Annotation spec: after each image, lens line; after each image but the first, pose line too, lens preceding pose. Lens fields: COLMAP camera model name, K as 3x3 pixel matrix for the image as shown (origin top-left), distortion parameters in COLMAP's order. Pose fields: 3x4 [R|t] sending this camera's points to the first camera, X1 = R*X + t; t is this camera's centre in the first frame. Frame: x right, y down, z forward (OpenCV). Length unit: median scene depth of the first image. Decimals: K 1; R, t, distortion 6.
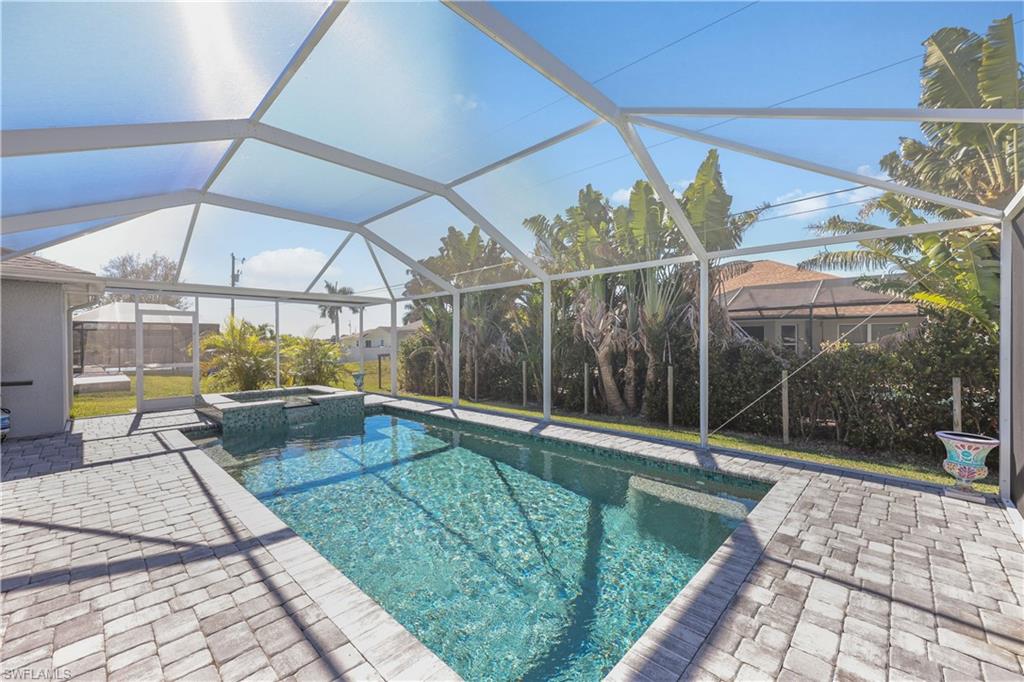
lens RADIAL K [[412.7, 0, 511.5], [0, 412.7, 342.6], [0, 0, 1]] dist [-0.002140, 0.000249]
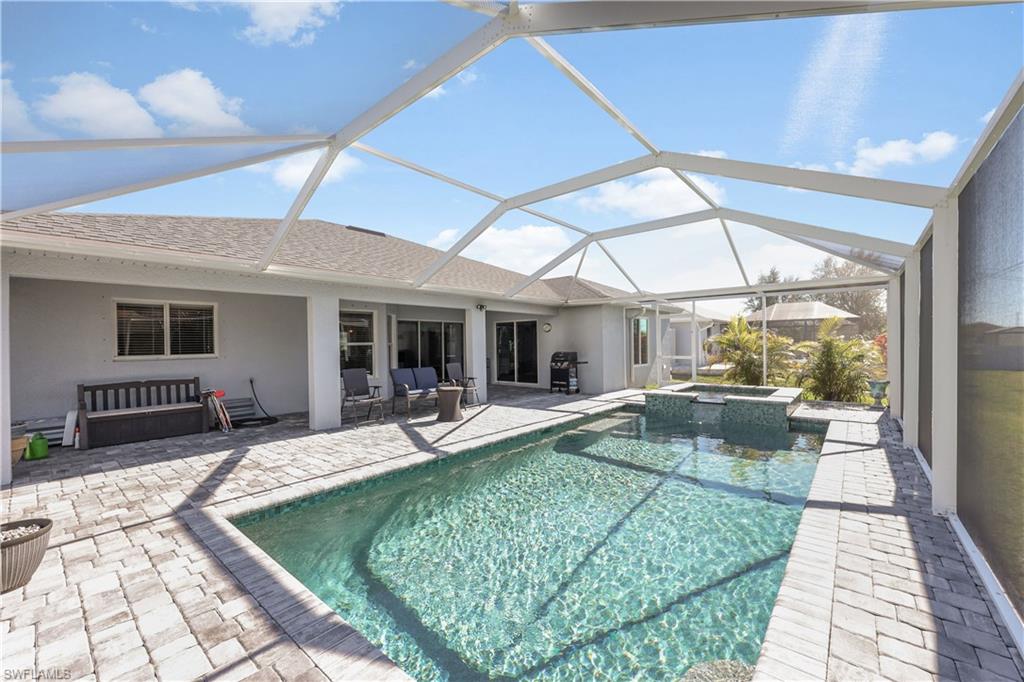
lens RADIAL K [[412.7, 0, 513.5], [0, 412.7, 342.6], [0, 0, 1]] dist [-0.002140, 0.000249]
pose [[0.059161, 0.005316, -0.998234, 1.577916], [0.010241, 0.999930, 0.005932, -0.013993], [0.998196, -0.010574, 0.059102, 1.576099]]
